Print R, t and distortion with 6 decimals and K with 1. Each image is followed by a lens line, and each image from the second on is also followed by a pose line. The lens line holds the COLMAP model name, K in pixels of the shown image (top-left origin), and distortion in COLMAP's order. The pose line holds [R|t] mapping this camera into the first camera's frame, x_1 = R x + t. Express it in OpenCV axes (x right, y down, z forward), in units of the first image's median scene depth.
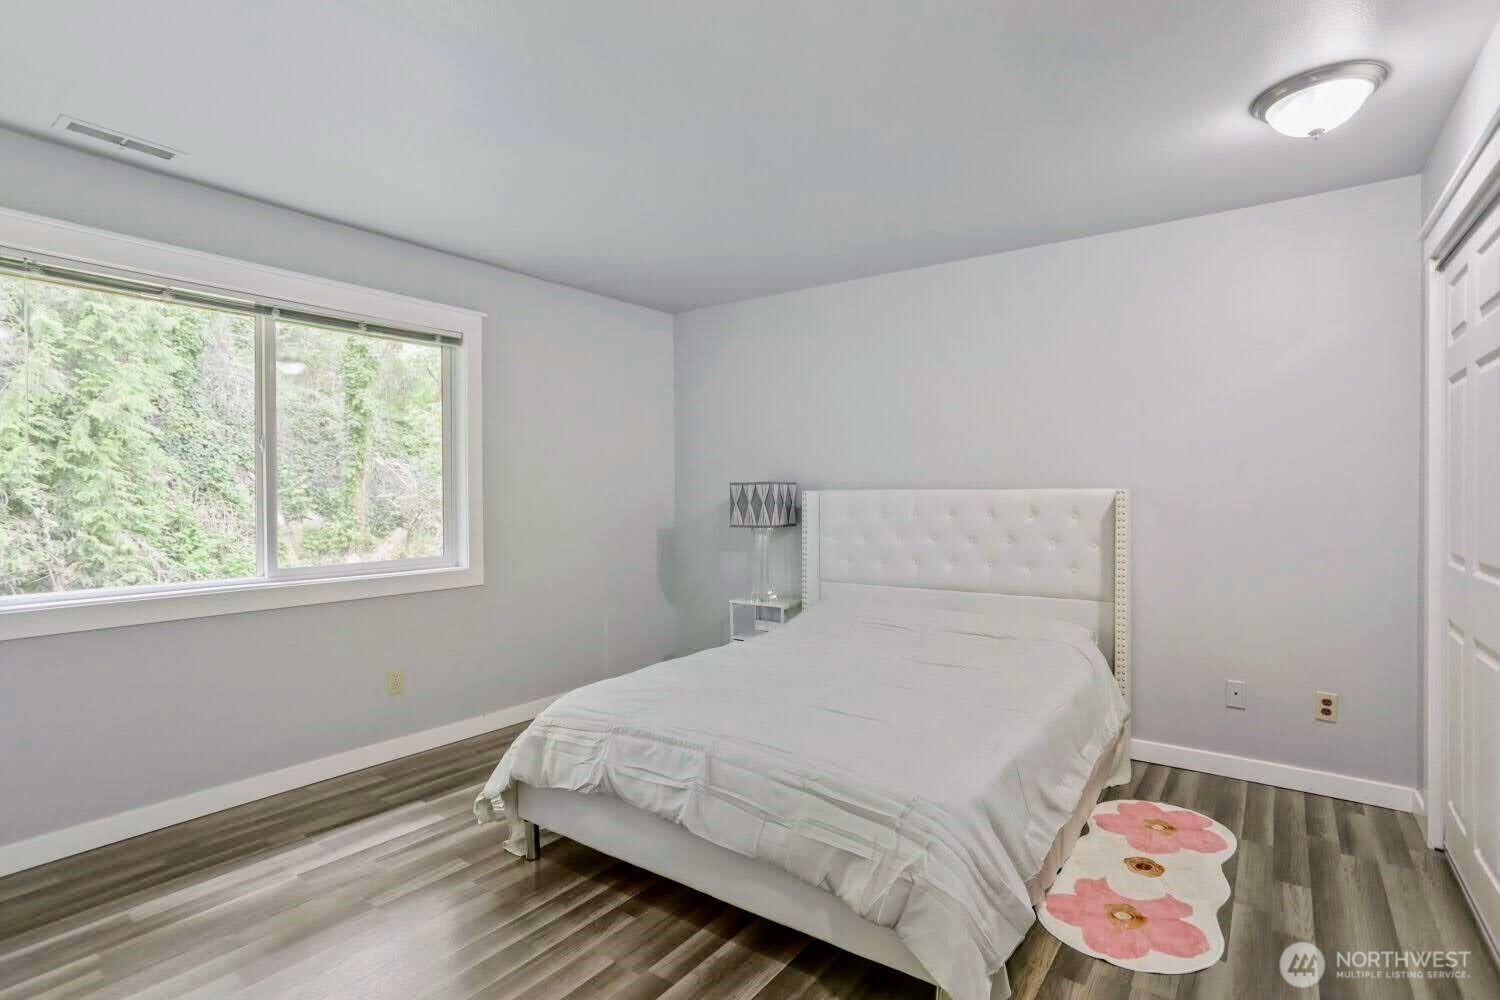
lens RADIAL K [[732.5, 0, 753.9], [0, 732.5, 494.3], [0, 0, 1]] dist [-0.001068, 0.000755]
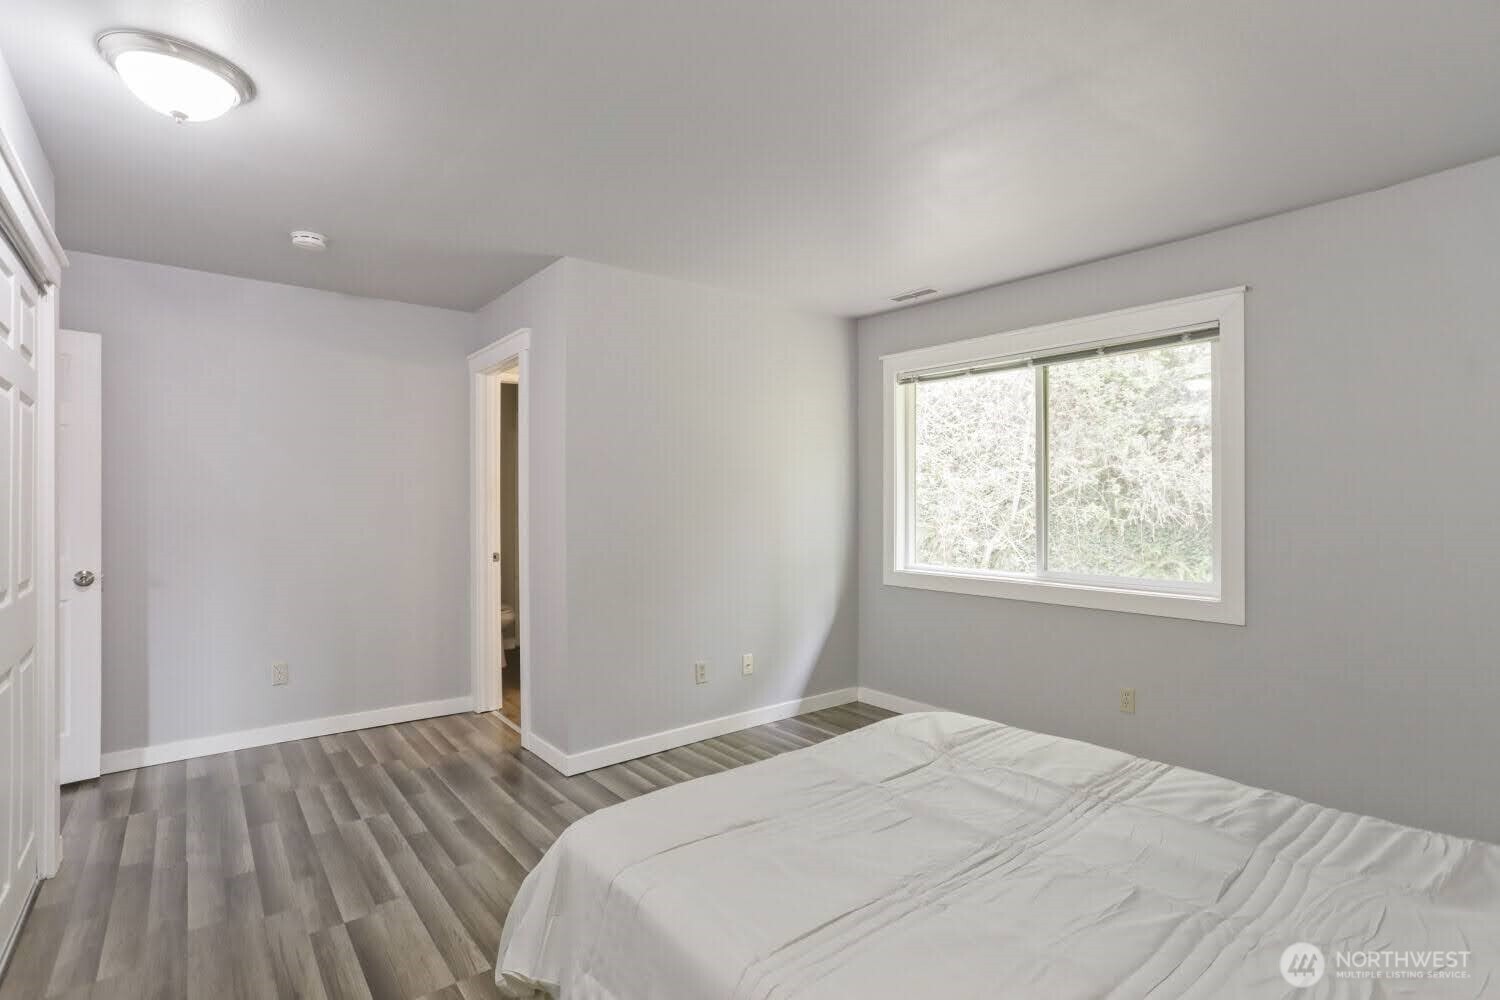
lens RADIAL K [[724.1, 0, 757.0], [0, 724.1, 507.5], [0, 0, 1]] dist [-0.047872, 0.021033]
pose [[-0.257434, 0.002393, -0.966293, 0.769937], [-0.013203, 0.999895, 0.005994, -0.005183], [0.966206, 0.014301, -0.257376, 1.034689]]
